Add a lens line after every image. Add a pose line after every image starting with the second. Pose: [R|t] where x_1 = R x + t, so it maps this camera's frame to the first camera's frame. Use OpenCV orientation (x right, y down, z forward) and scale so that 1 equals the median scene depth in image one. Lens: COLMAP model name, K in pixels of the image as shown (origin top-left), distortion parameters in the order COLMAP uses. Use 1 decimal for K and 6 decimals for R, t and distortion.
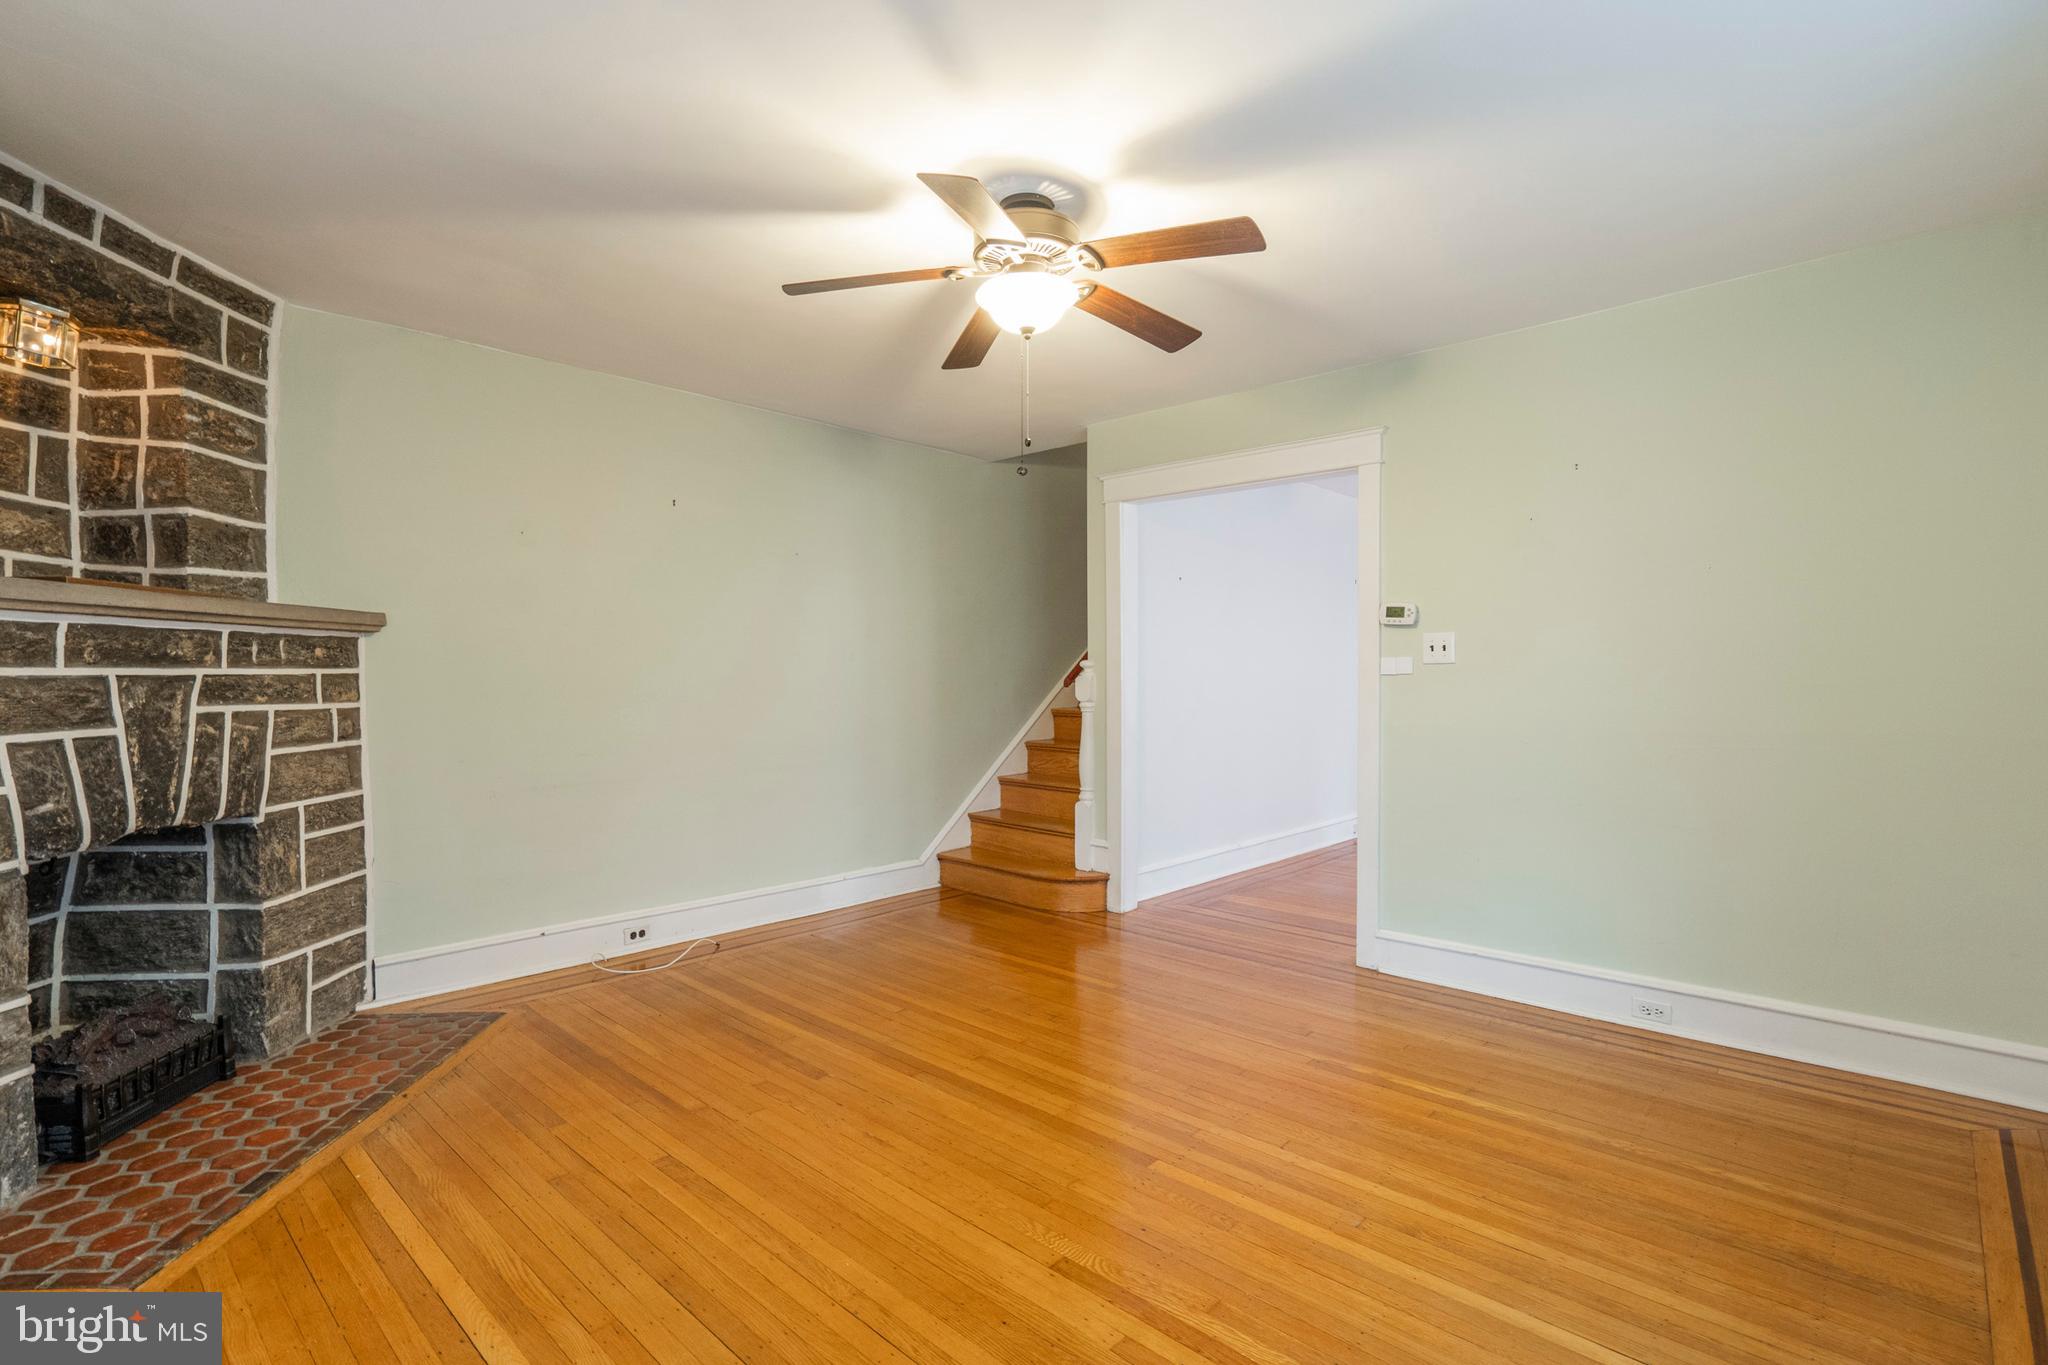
lens RADIAL K [[860.0, 0, 1149.9], [0, 860.0, 686.5], [0, 0, 1]] dist [0.002642, 0.000913]
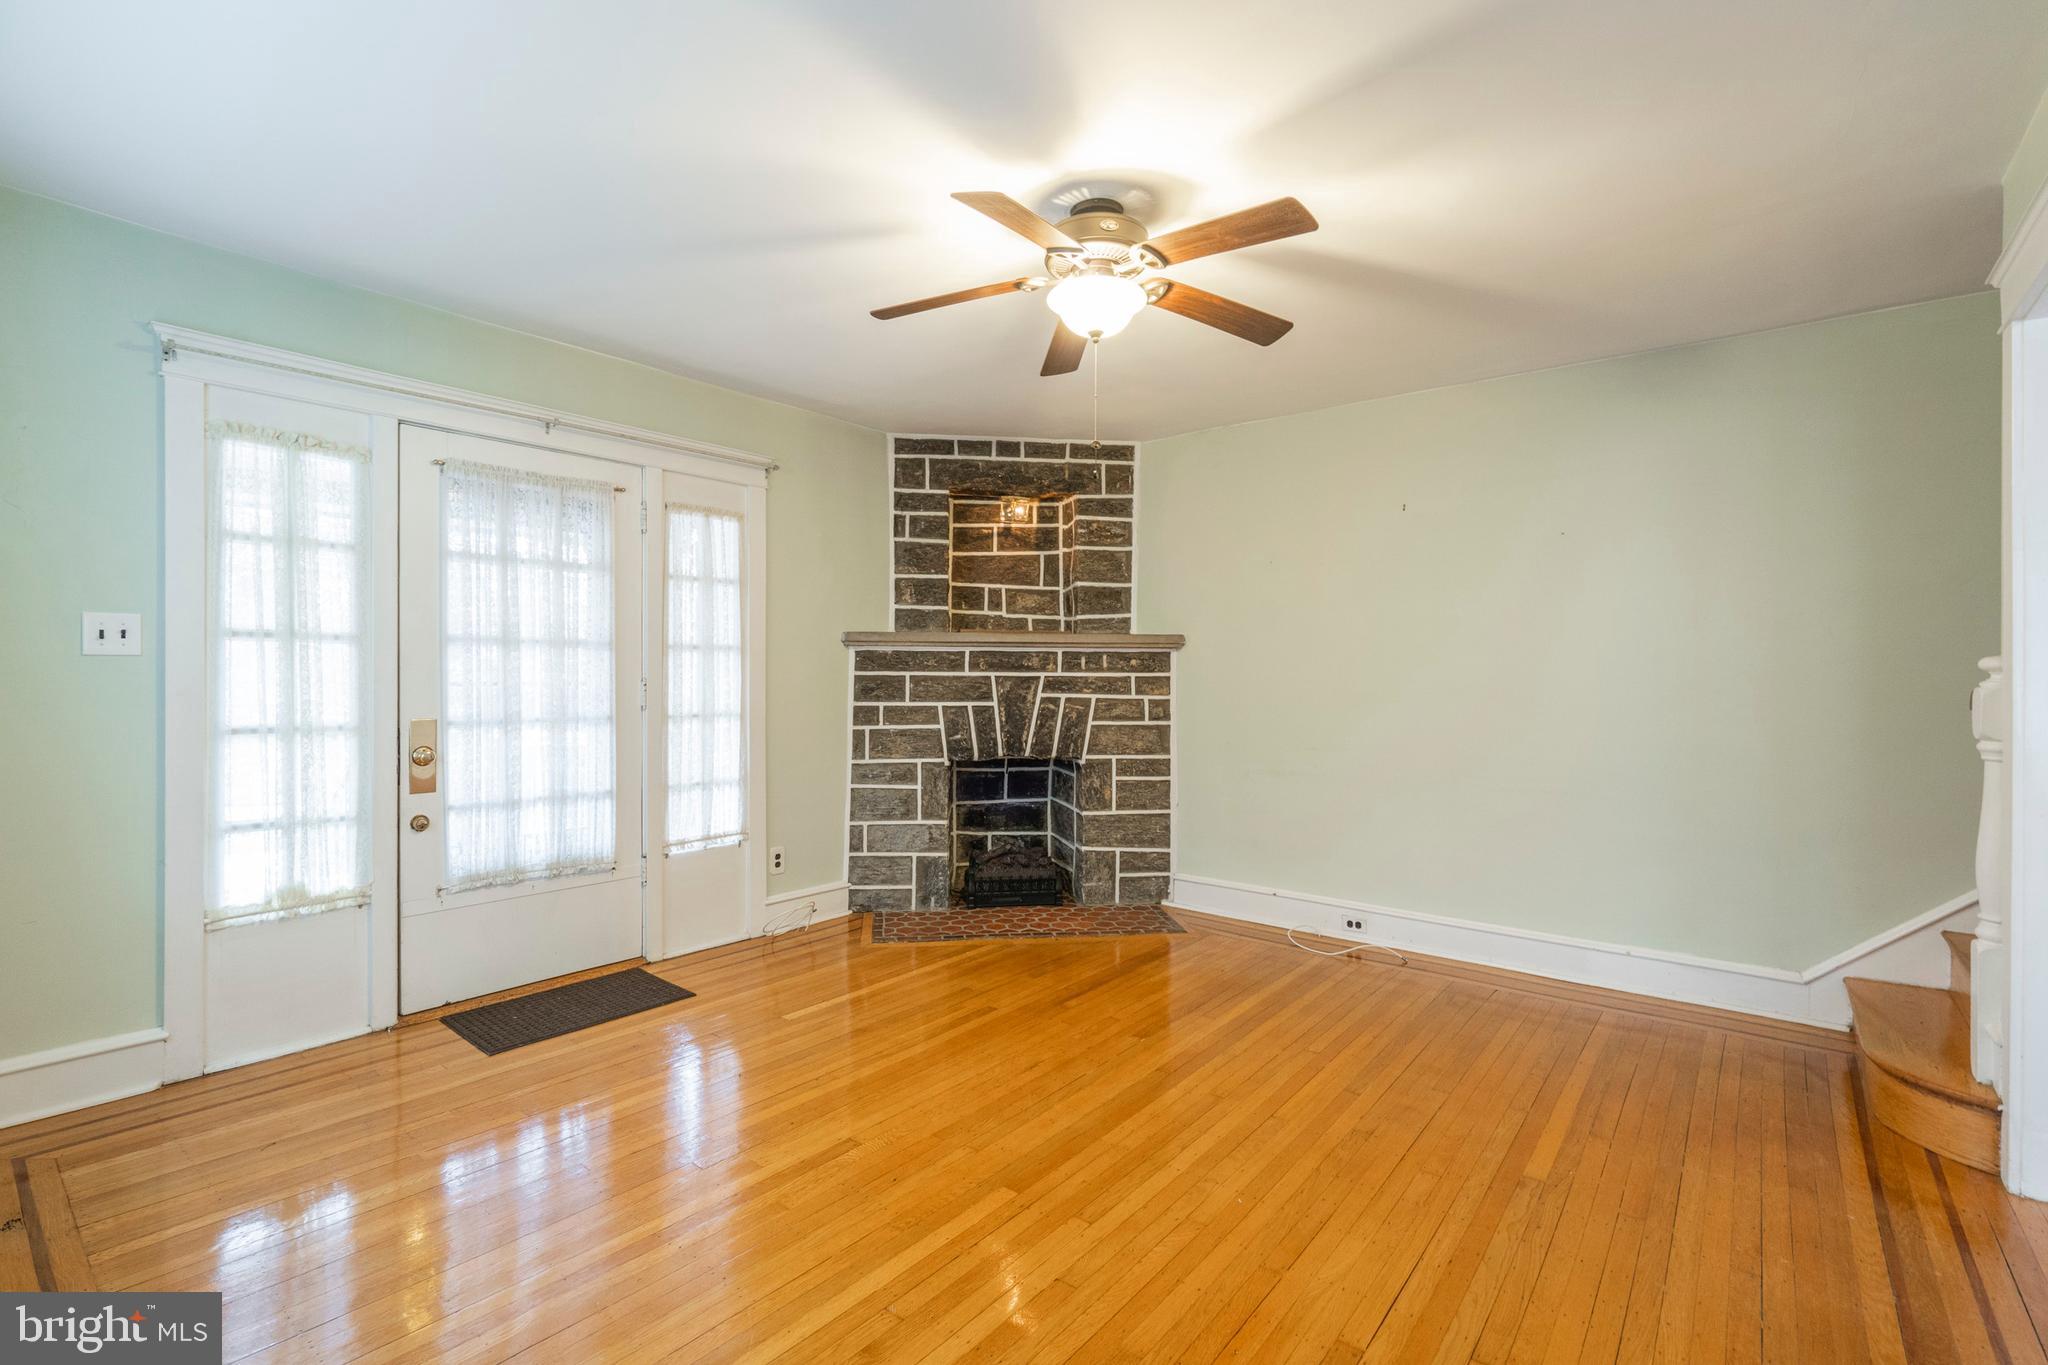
lens RADIAL K [[1048.0, 0, 1046.3], [0, 1048.0, 674.3], [0, 0, 1]] dist [-0.001833, 0.000282]
pose [[0.031164, -0.000154, -0.999514, 1.012370], [-0.022974, 0.999736, -0.000870, -0.014265], [0.999250, 0.022990, 0.031152, 0.854812]]
